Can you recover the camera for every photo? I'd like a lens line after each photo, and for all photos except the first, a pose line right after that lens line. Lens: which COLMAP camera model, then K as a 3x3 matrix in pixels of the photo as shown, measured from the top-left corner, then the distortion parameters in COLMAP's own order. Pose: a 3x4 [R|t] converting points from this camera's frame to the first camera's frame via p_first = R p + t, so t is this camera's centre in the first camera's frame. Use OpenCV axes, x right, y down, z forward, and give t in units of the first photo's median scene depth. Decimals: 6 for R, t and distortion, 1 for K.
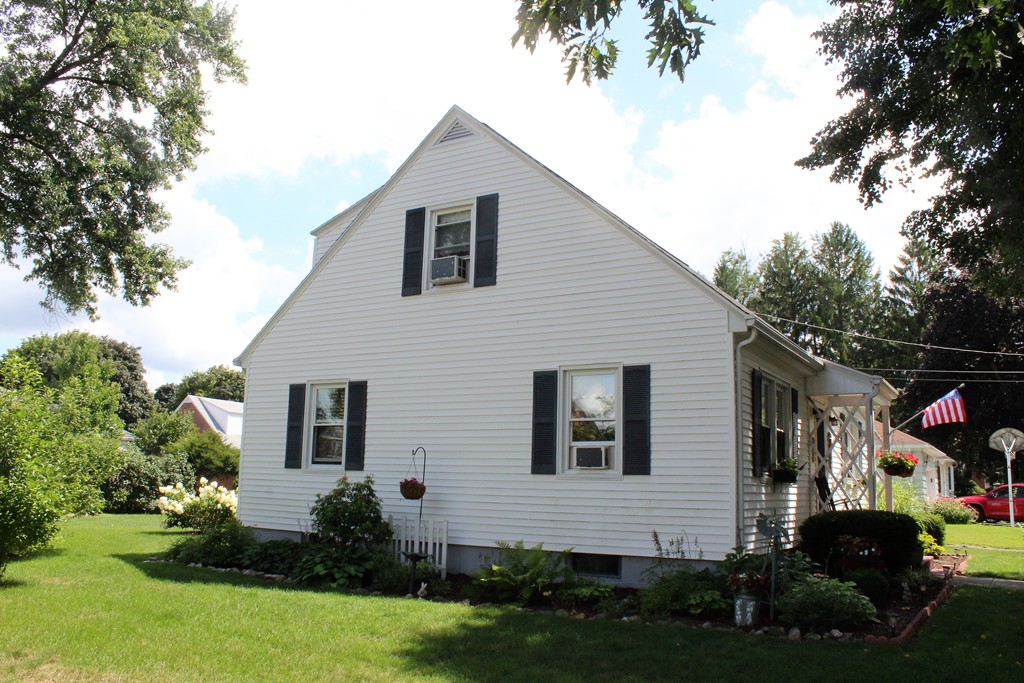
lens RADIAL K [[858.2, 0, 515.3], [0, 858.2, 345.3], [0, 0, 1]] dist [-0.113098, 0.047026]
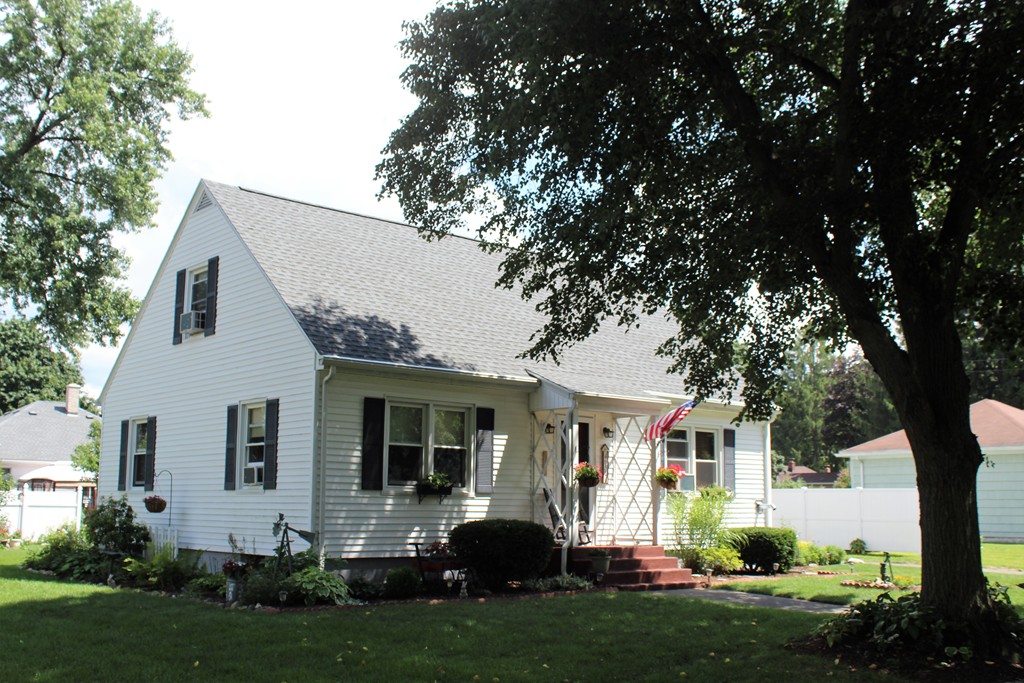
lens RADIAL K [[1070.5, 0, 507.8], [0, 1070.5, 340.5], [0, 0, 1]] dist [-0.103893, 0.000000]
pose [[0.955227, -0.078483, -0.285276, 0.742581], [0.084953, 0.996331, 0.010359, -0.039257], [0.283416, -0.034130, 0.958389, -0.295532]]
